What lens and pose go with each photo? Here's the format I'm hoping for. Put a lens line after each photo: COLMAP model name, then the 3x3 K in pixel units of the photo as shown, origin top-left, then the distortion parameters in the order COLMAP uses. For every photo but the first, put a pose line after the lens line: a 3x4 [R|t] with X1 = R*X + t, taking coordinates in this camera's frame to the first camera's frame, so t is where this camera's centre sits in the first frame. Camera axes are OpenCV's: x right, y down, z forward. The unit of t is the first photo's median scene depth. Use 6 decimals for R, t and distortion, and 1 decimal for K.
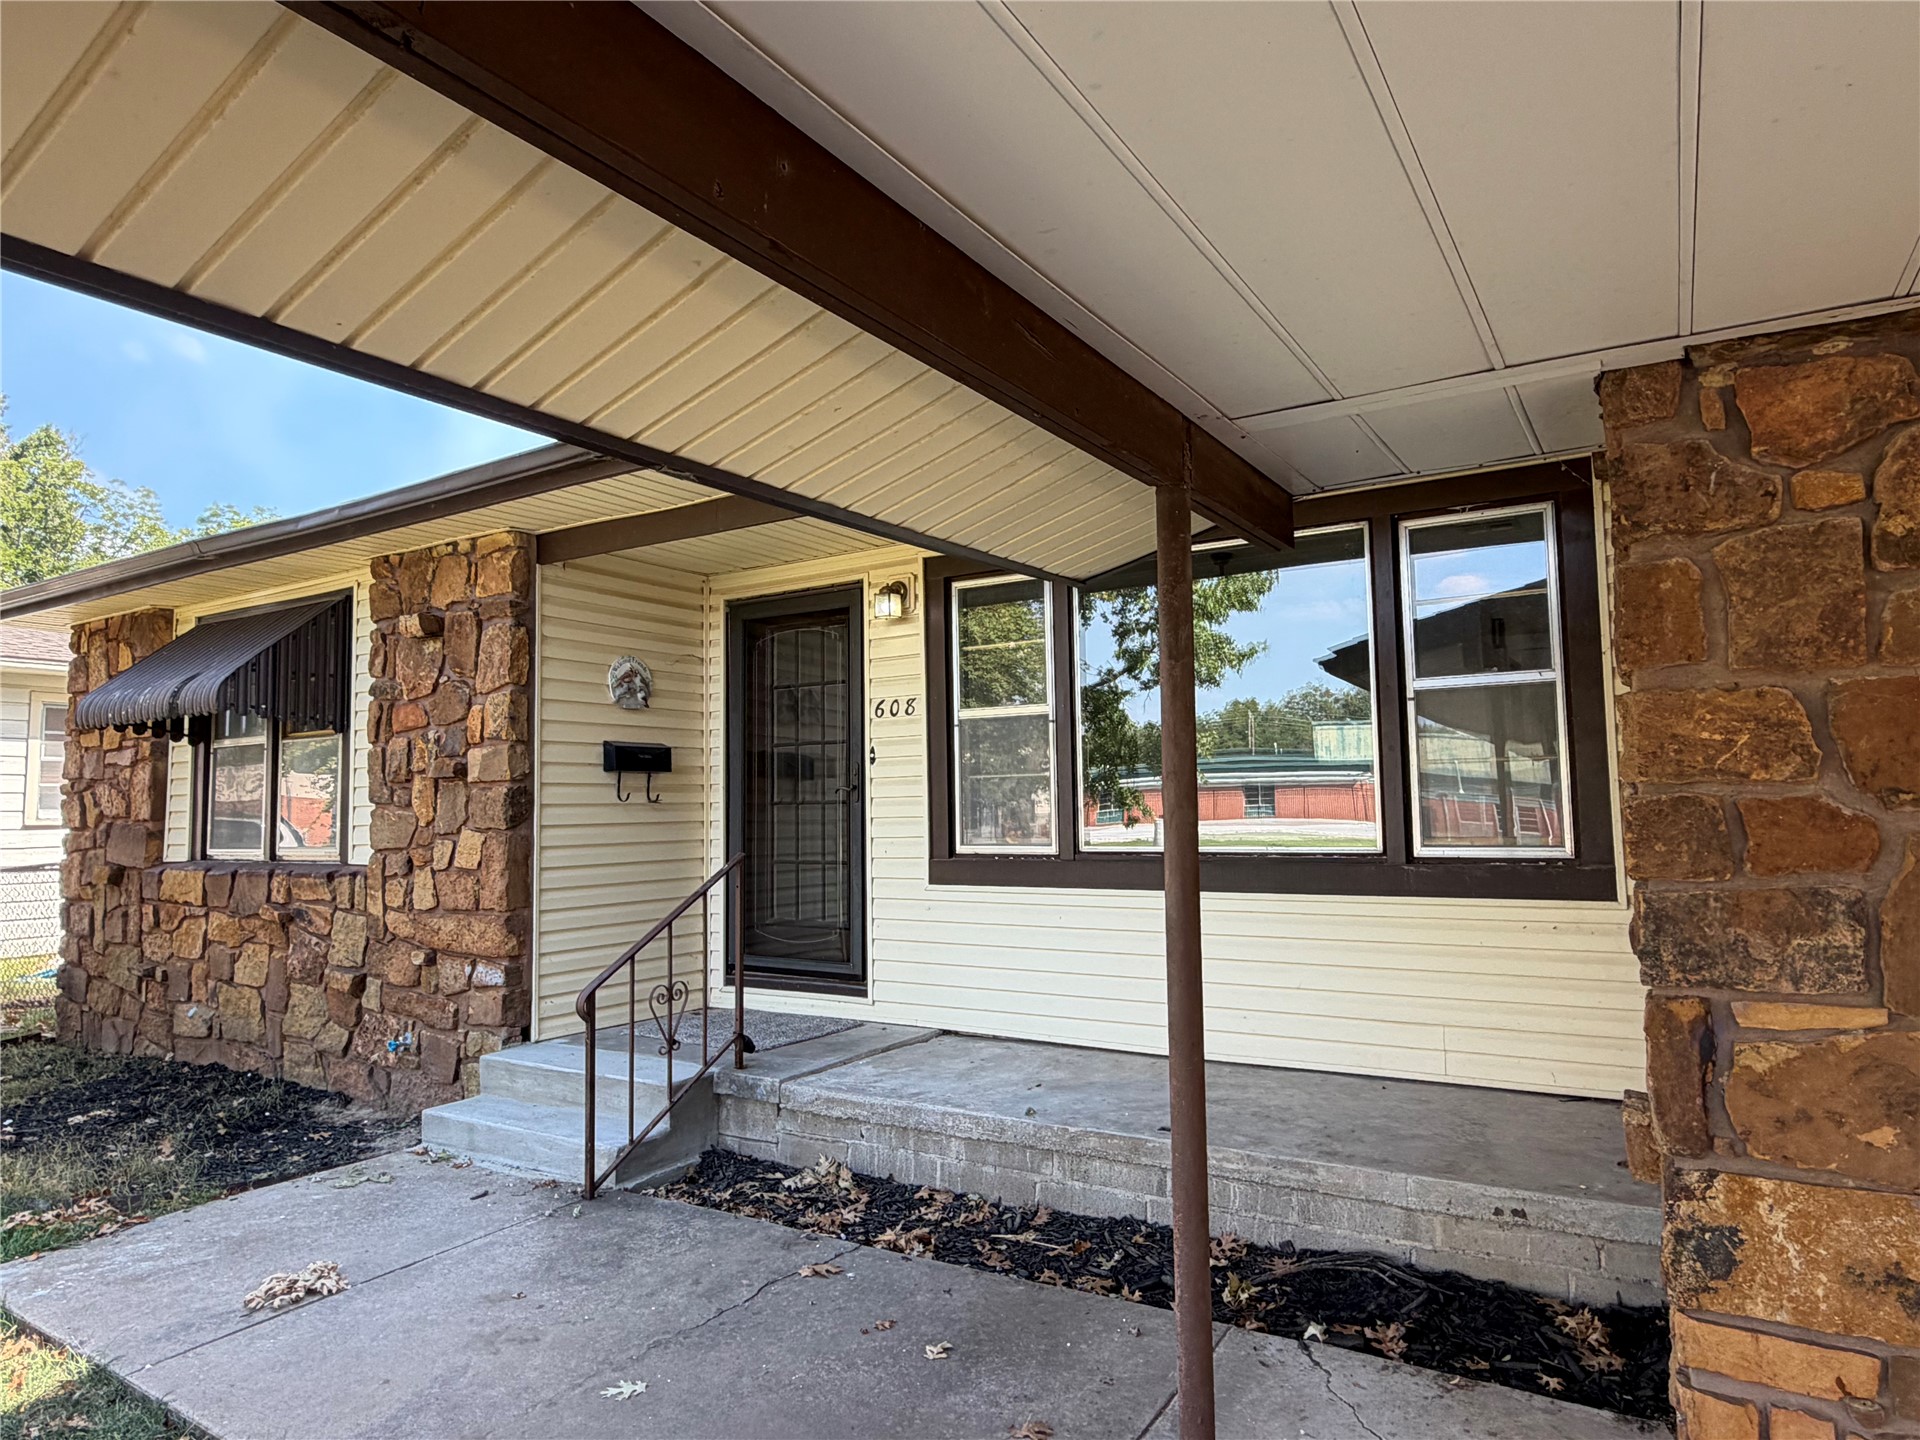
lens RADIAL K [[1165.2, 0, 957.2], [0, 1165.2, 713.8], [0, 0, 1]] dist [0.009848, 0.001635]
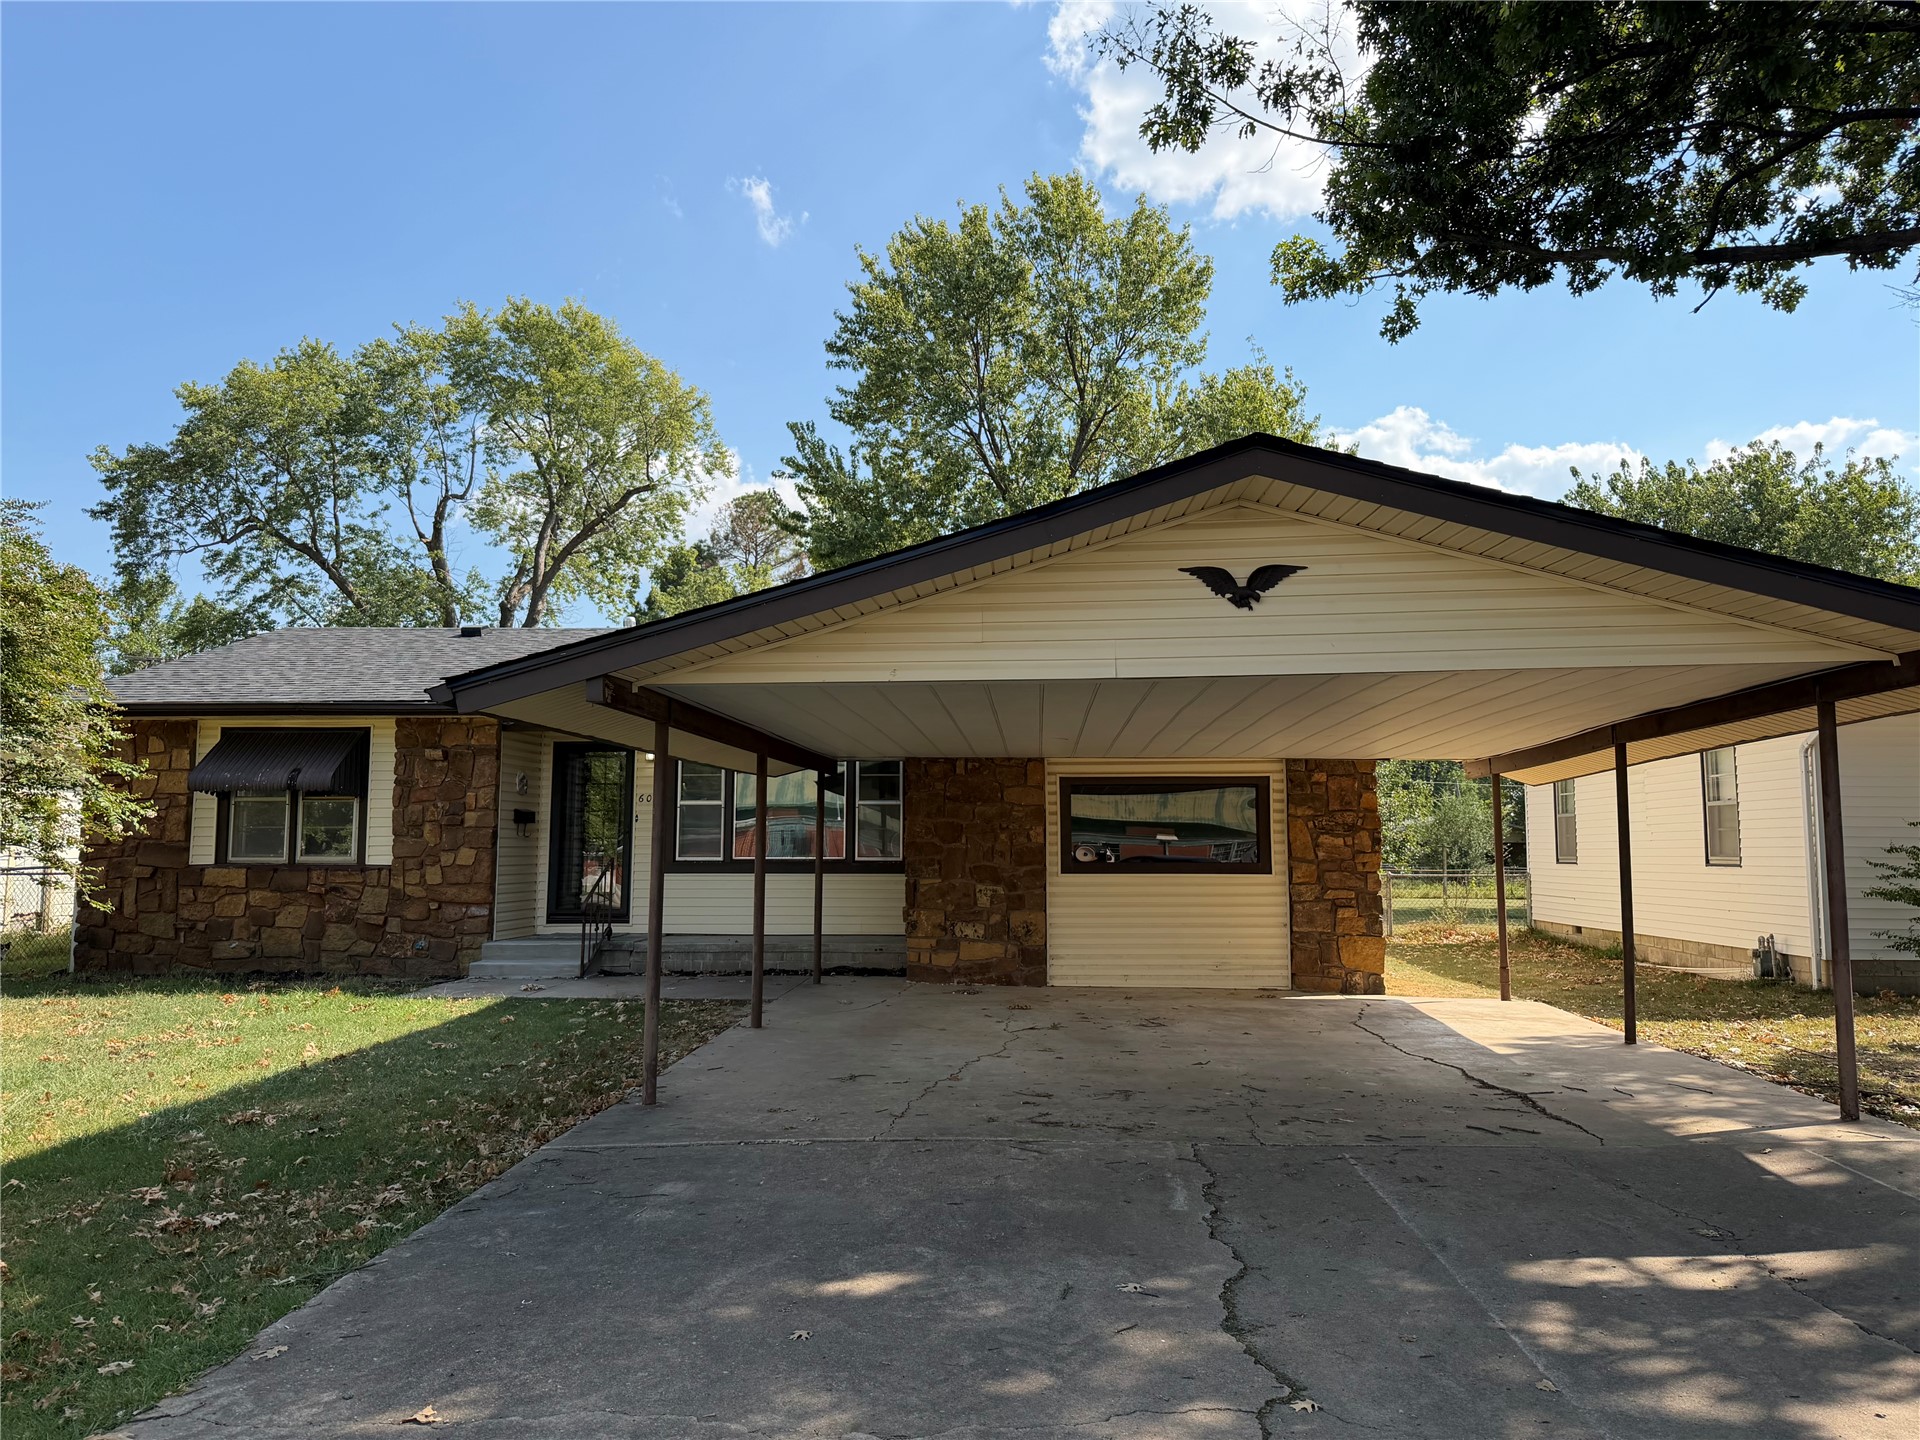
lens RADIAL K [[1344.1, 0, 960.4], [0, 1344.1, 717.6], [0, 0, 1]] dist [-0.010714, -0.003290]
pose [[0.878021, 0.058293, 0.475059, -0.814822], [-0.050992, 0.998299, -0.028253, -0.125880], [-0.475898, 0.000582, 0.879500, -1.713095]]
